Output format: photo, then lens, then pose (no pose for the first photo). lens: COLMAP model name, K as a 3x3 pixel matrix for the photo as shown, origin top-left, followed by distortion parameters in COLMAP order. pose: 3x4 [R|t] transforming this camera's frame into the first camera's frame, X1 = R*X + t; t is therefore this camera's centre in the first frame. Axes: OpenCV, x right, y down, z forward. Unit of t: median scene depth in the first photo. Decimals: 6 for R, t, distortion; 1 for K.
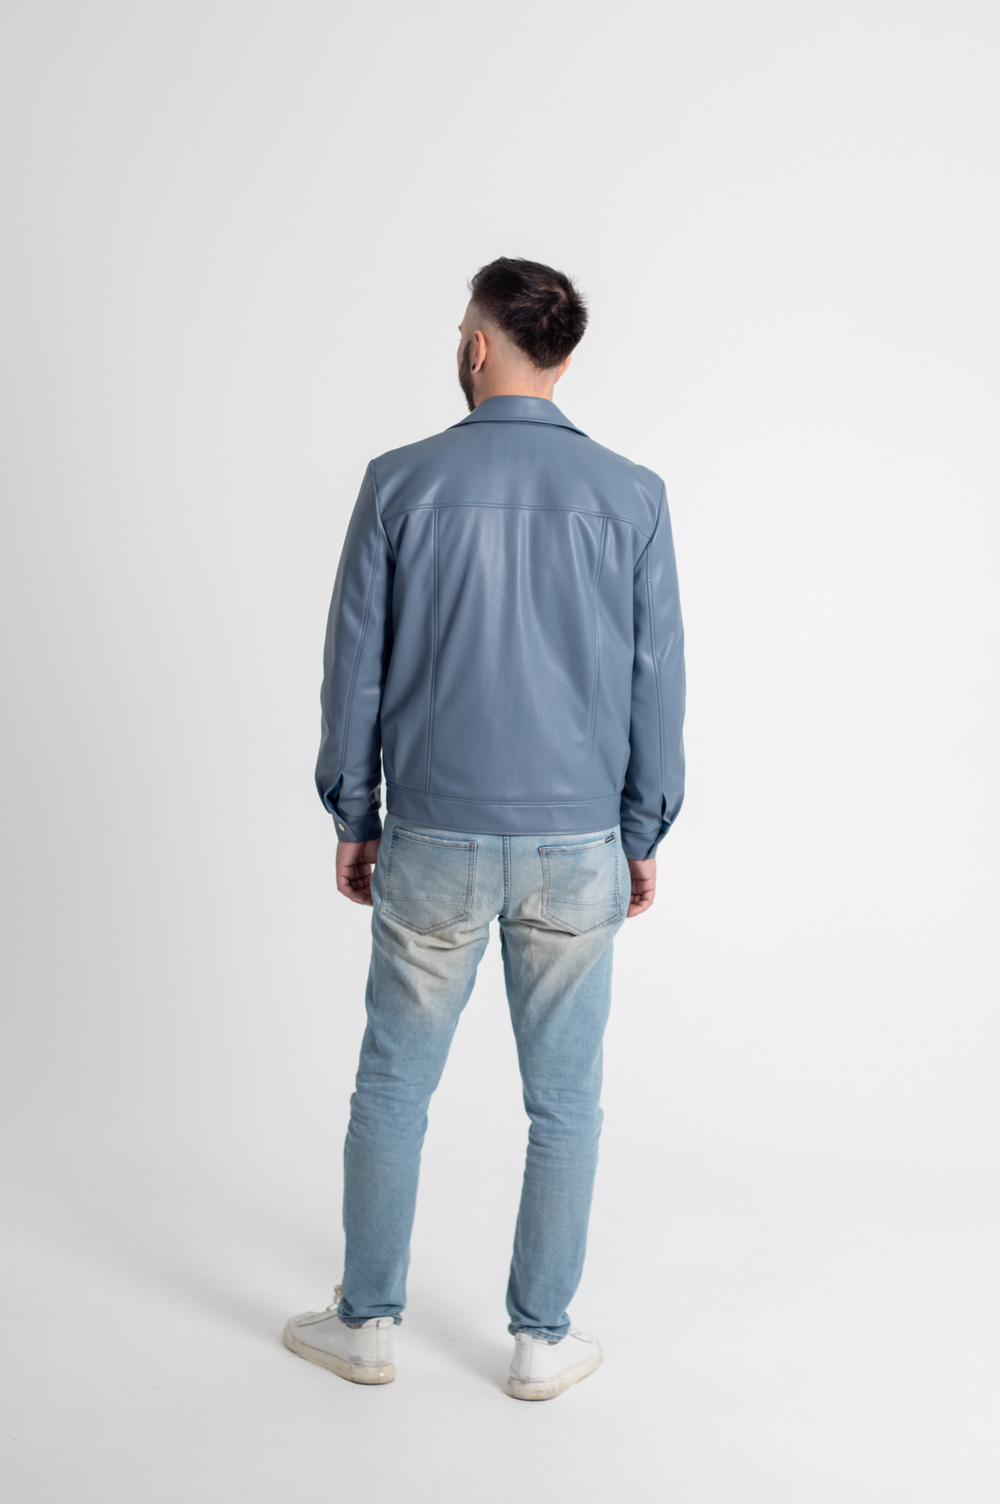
lens RADIAL K [[2621.7, 0, 501.1], [0, 2621.7, 707.1], [0, 0, 1]] dist [-0.016631, 0.013134]
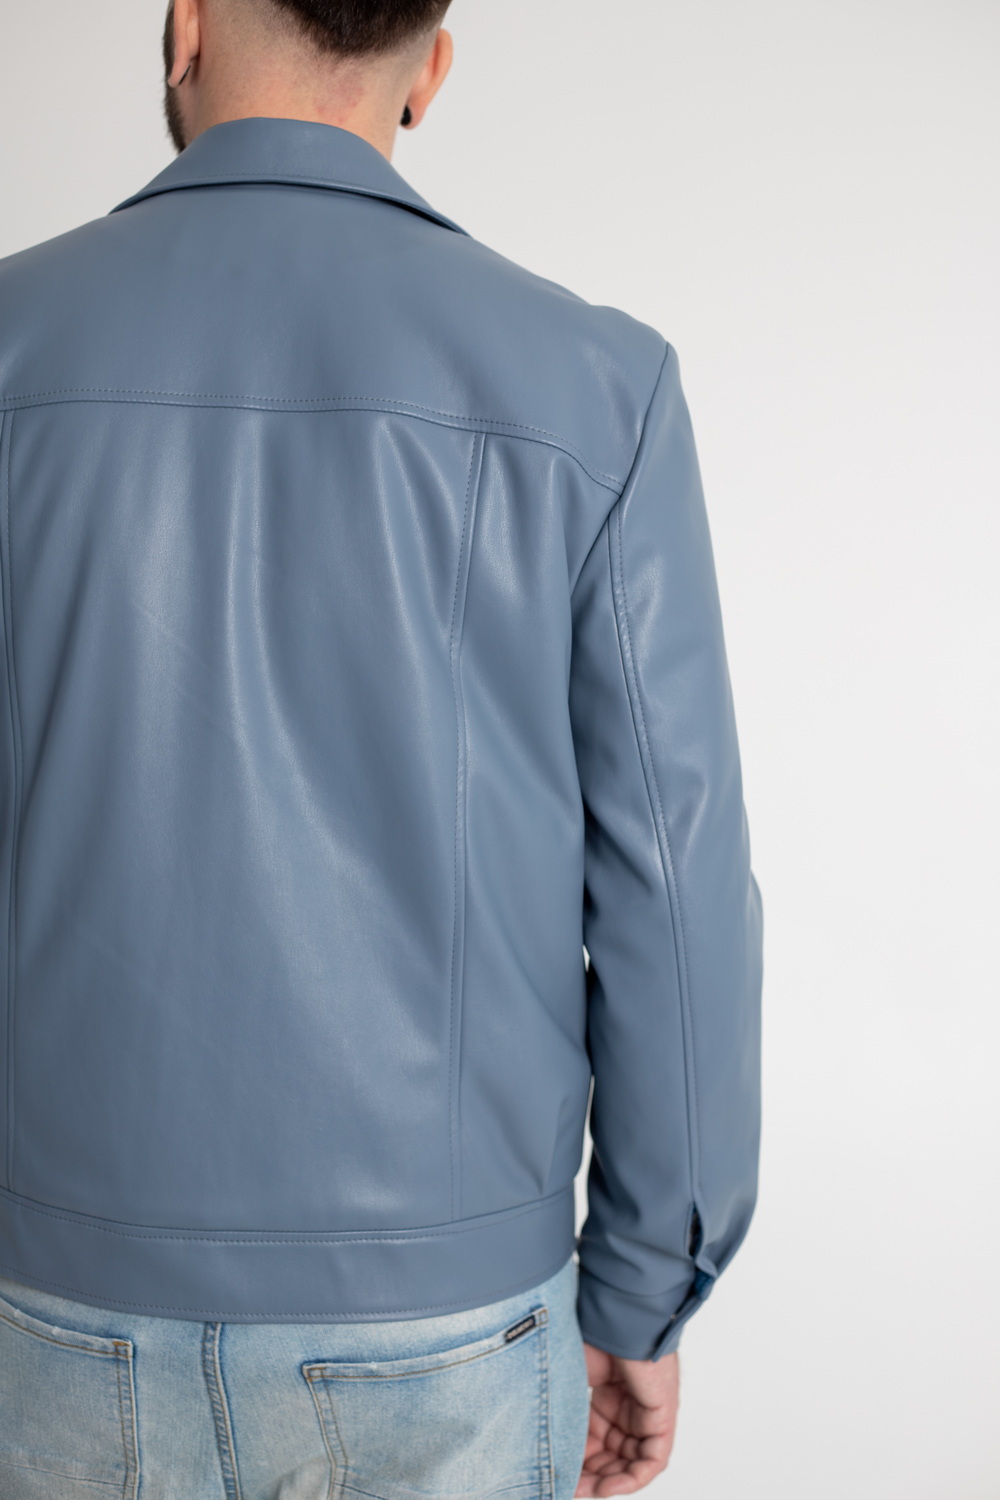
lens RADIAL K [[2559.8, 0, 303.2], [0, 2559.8, 747.1], [0, 0, 1]] dist [0.606051, -6.848865]
pose [[0.980319, 0.002640, -0.197401, 0.083709], [-0.014396, 0.998205, -0.058142, -0.009477], [0.196893, 0.059840, 0.978597, 0.648333]]
